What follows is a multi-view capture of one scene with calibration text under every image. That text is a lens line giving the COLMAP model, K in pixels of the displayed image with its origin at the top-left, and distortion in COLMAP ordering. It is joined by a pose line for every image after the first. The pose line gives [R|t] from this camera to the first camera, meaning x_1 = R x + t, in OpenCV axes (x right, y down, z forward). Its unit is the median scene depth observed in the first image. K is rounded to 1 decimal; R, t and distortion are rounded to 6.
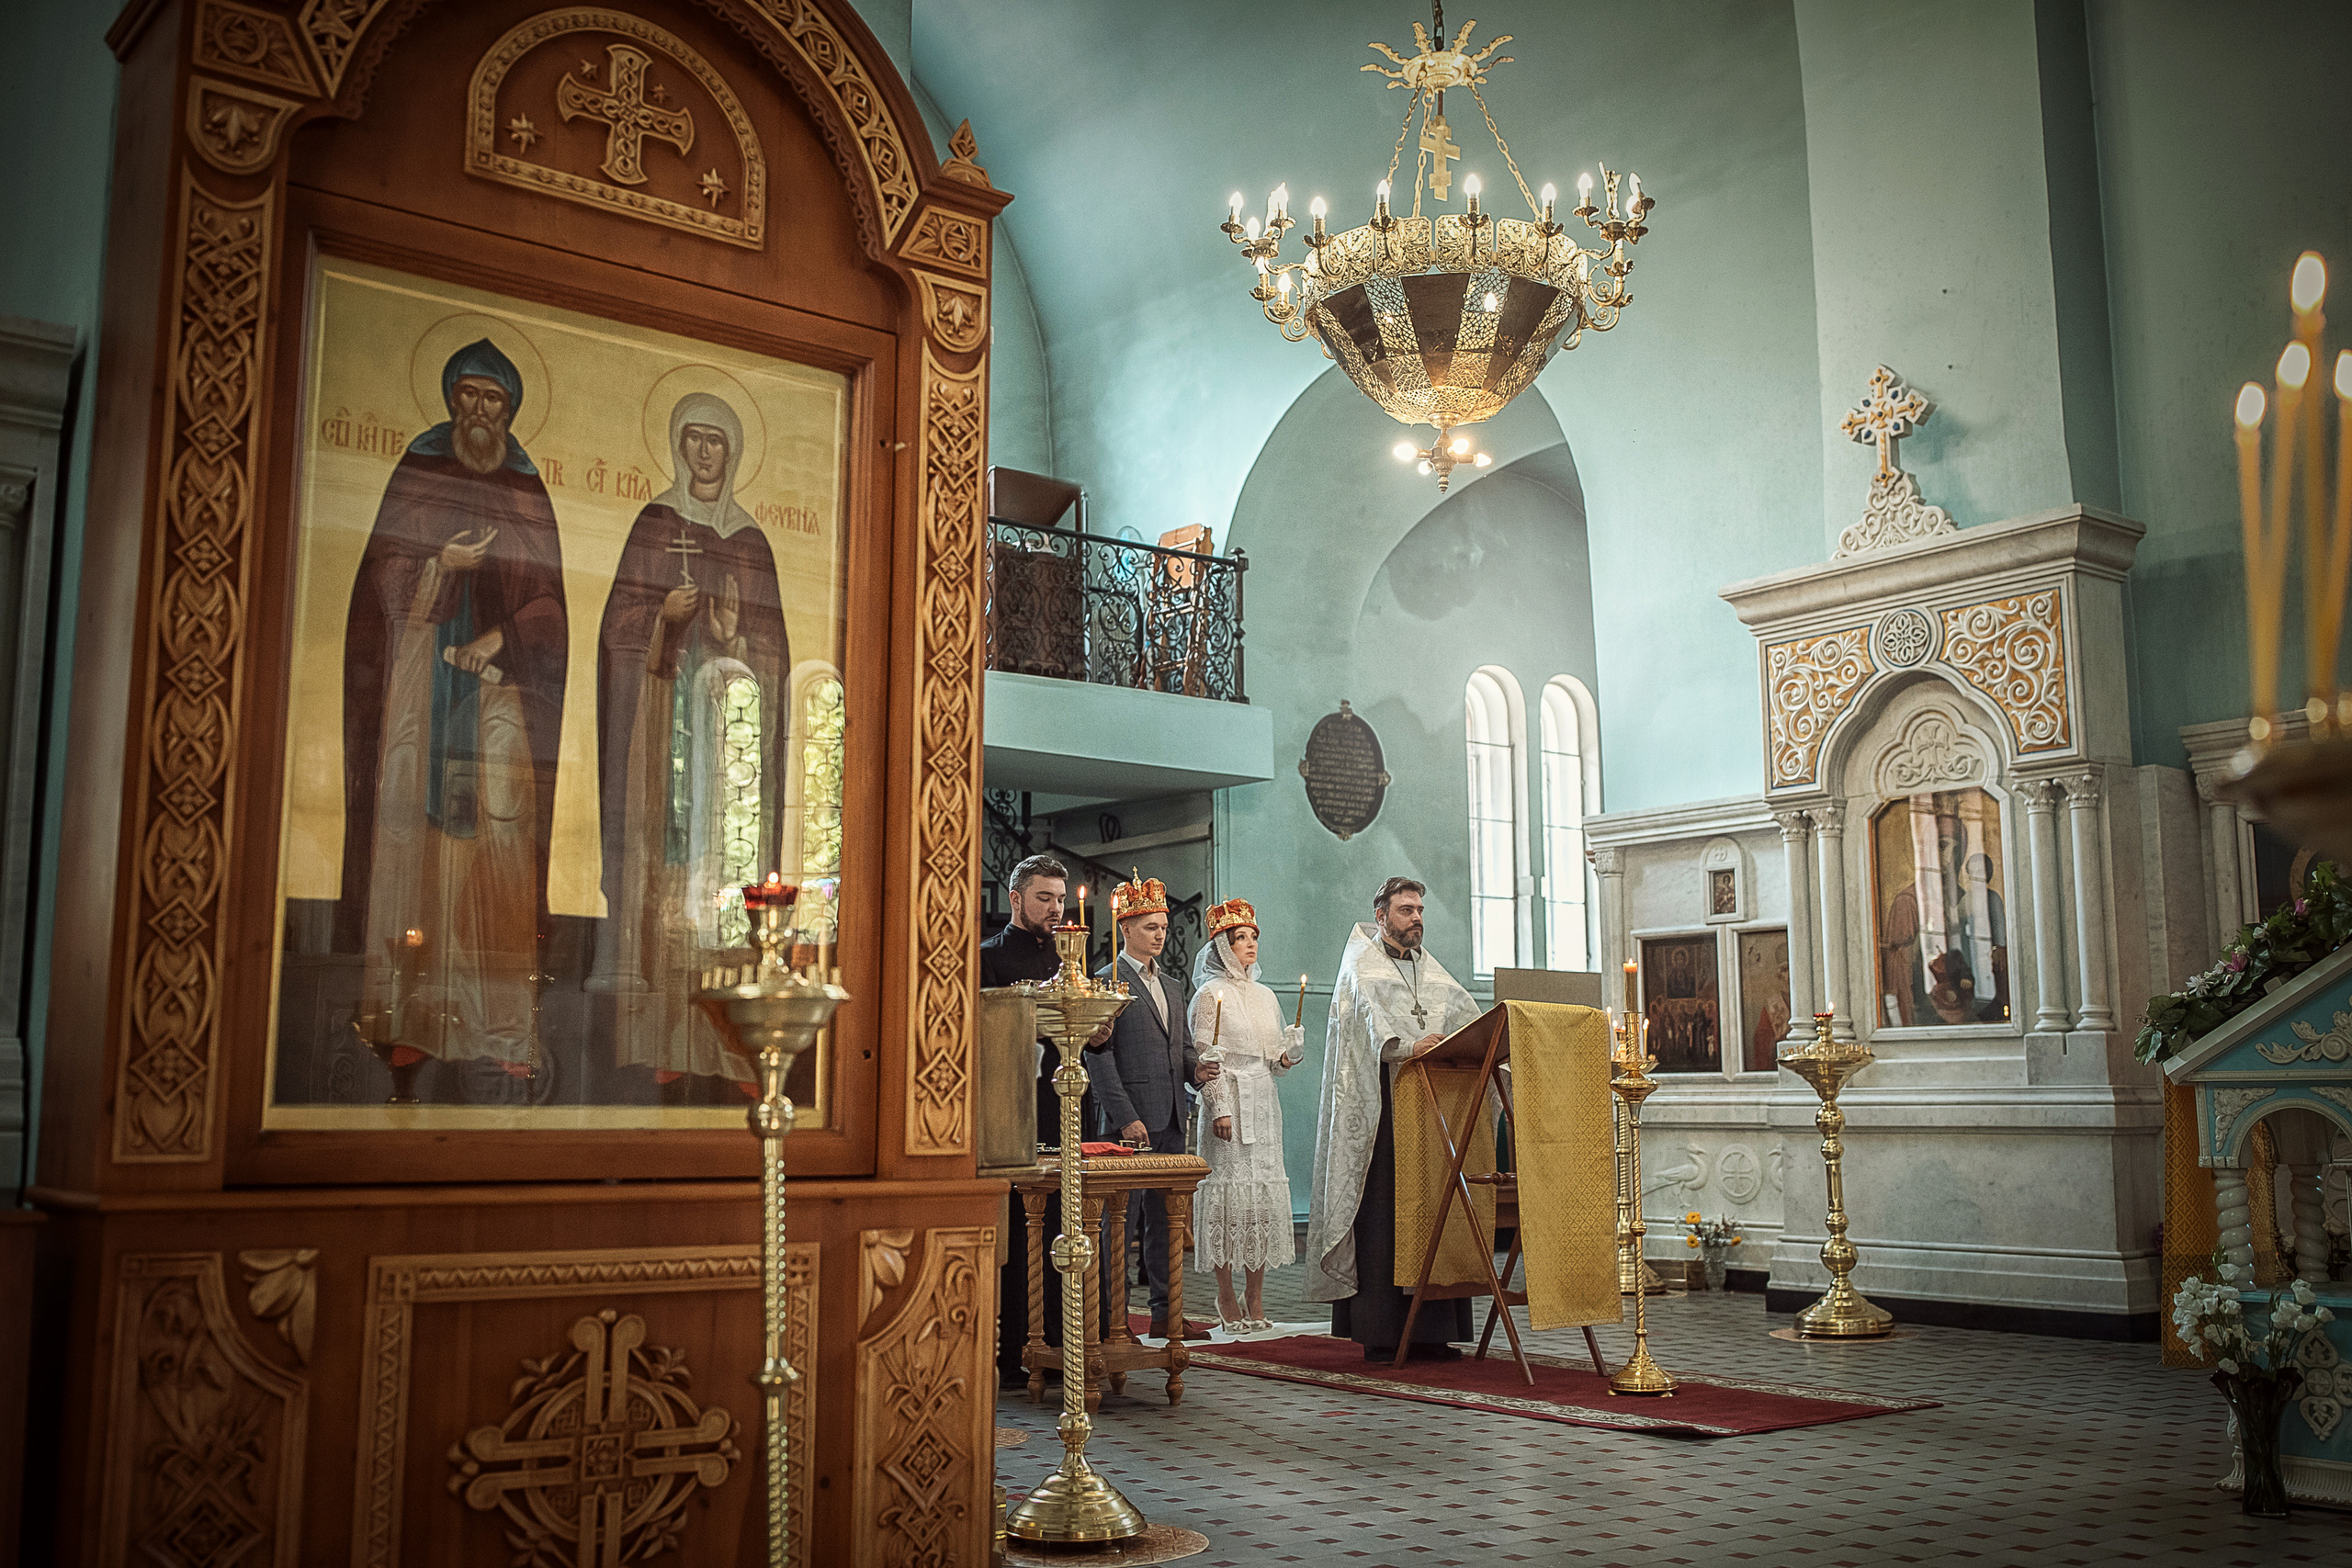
lens RADIAL K [[2229.9, 0, 1167.1], [0, 2229.9, 785.4], [0, 0, 1]] dist [0.009937, 0.004905]
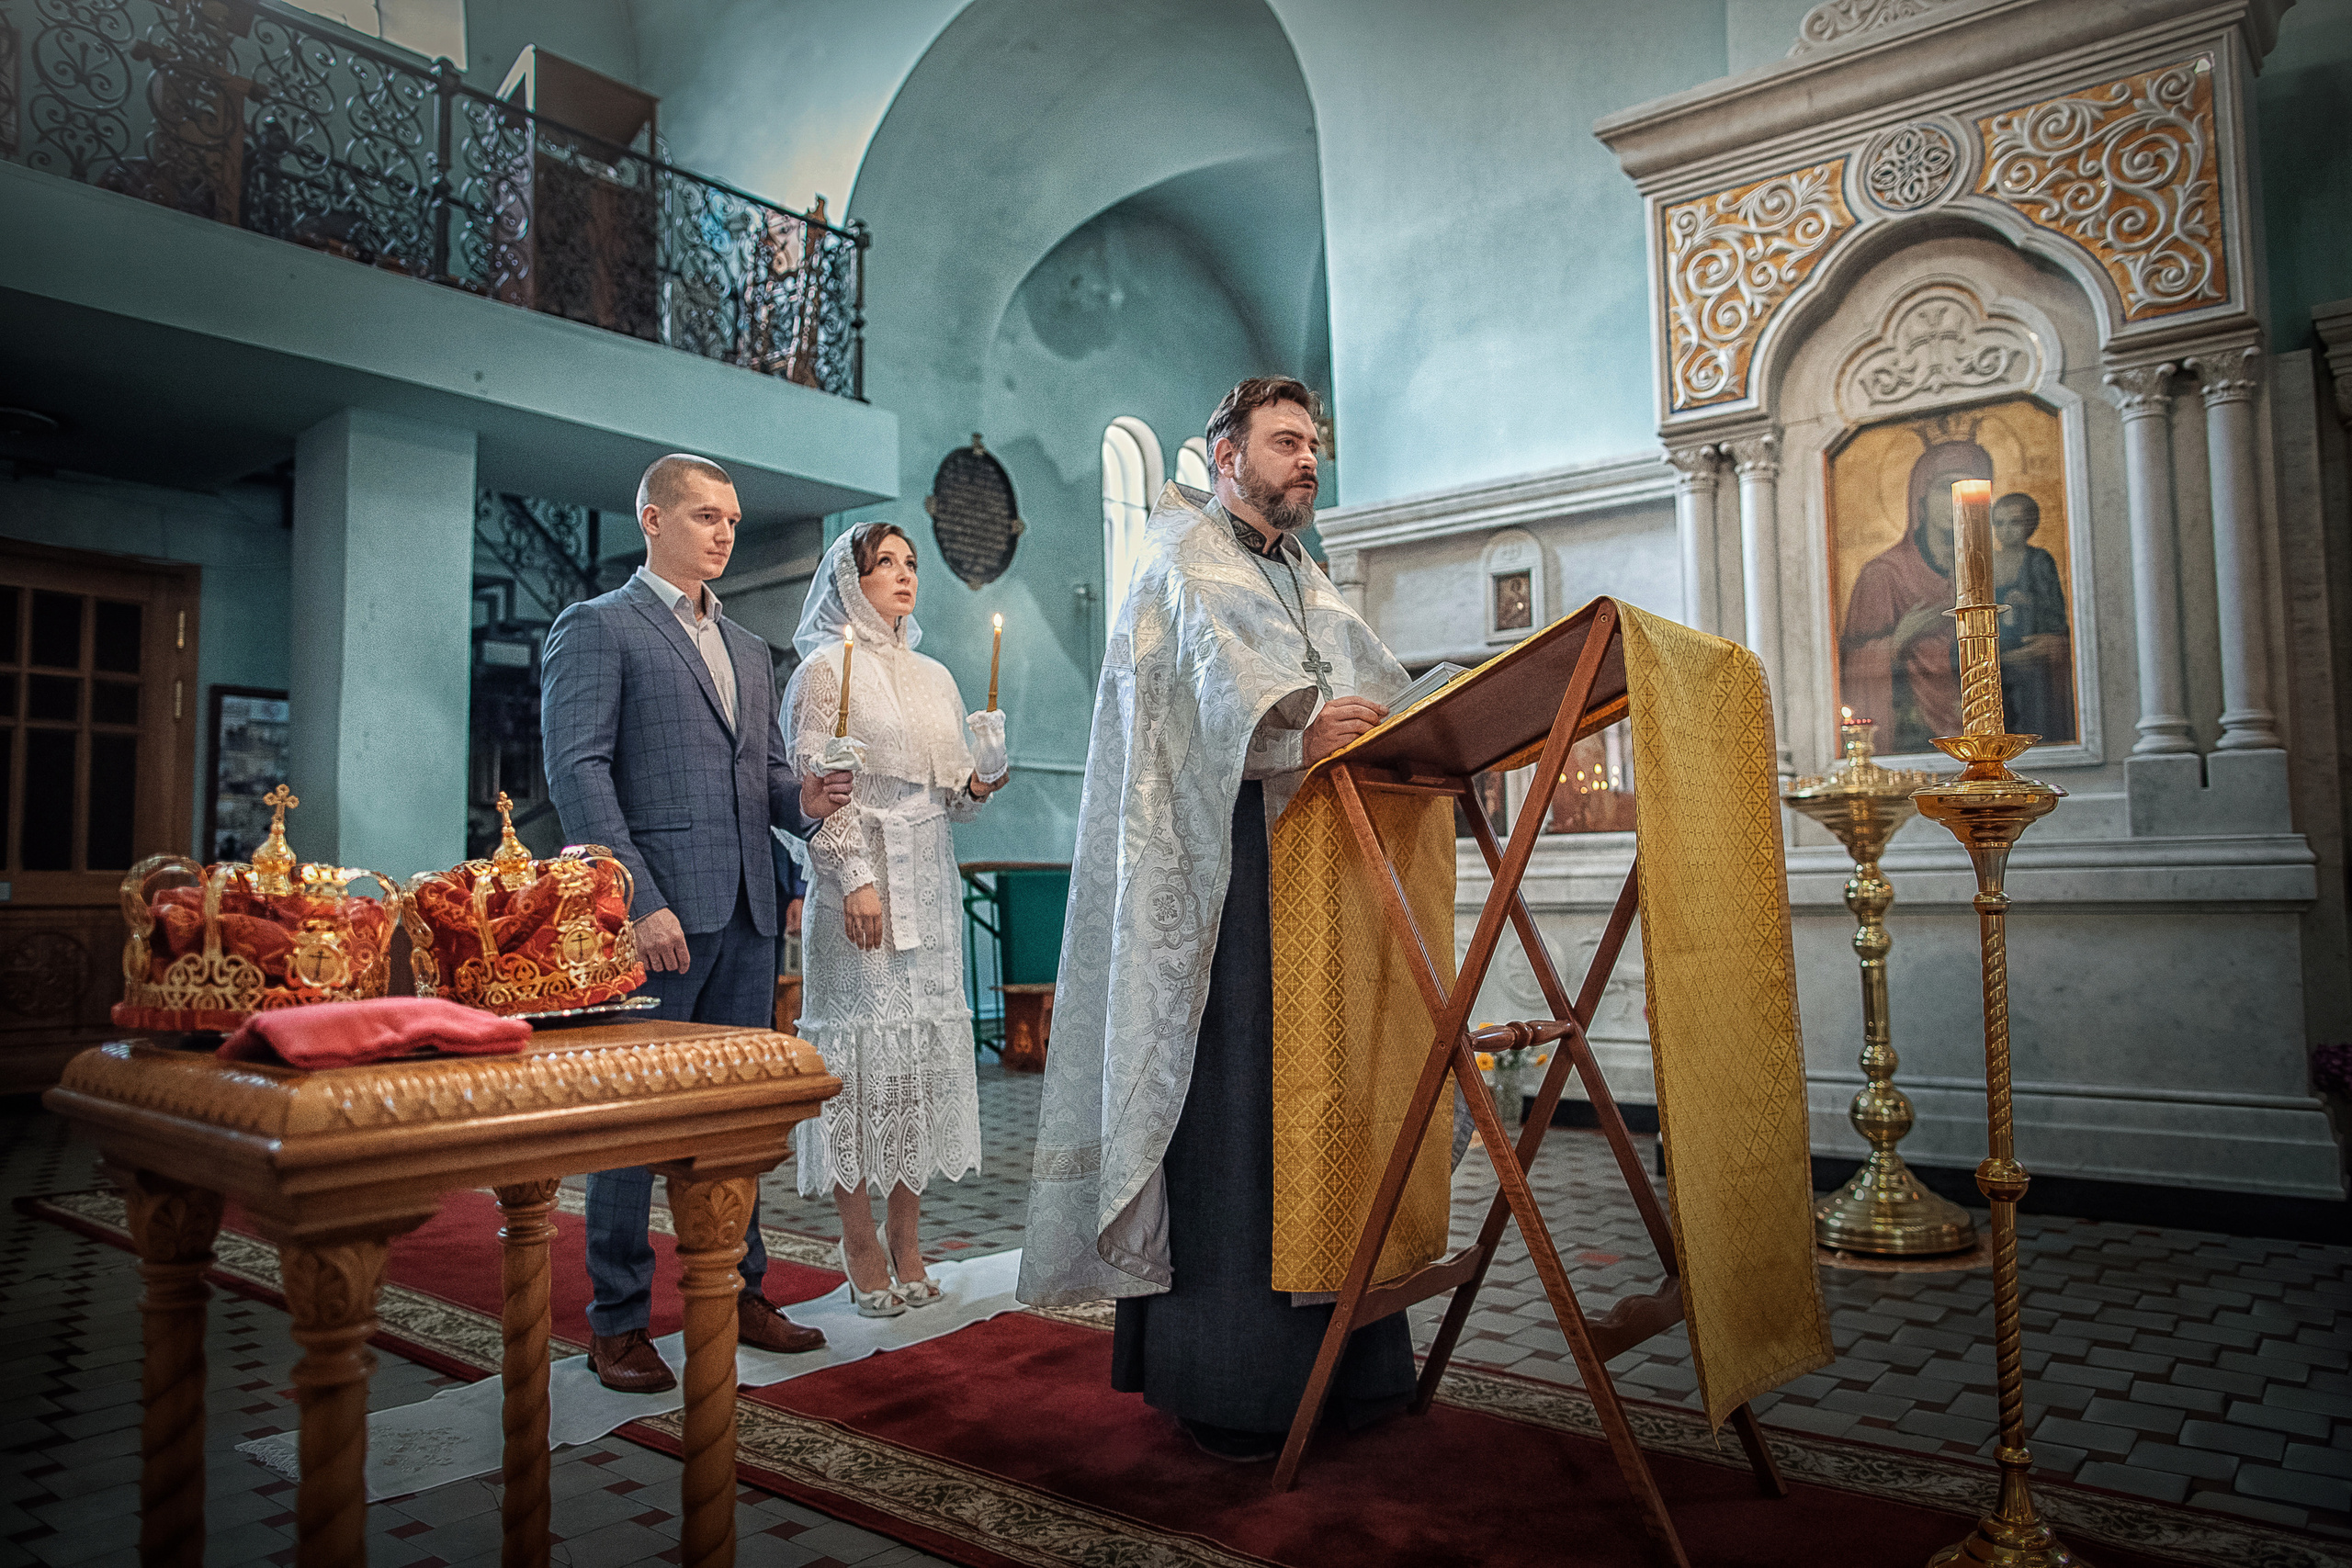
lens RADIAL K [[1602.0, 0, 1171.6], [0, 1602.0, 773.2], [0, 0, 1]] dist [-0.046660, 0.043422]
pose [[0.971514, 0.007786, 0.236852, 0.009342], [-0.023486, 0.997703, 0.063537, 0.085886], [-0.235814, -0.067289, 0.969466, 0.573805]]
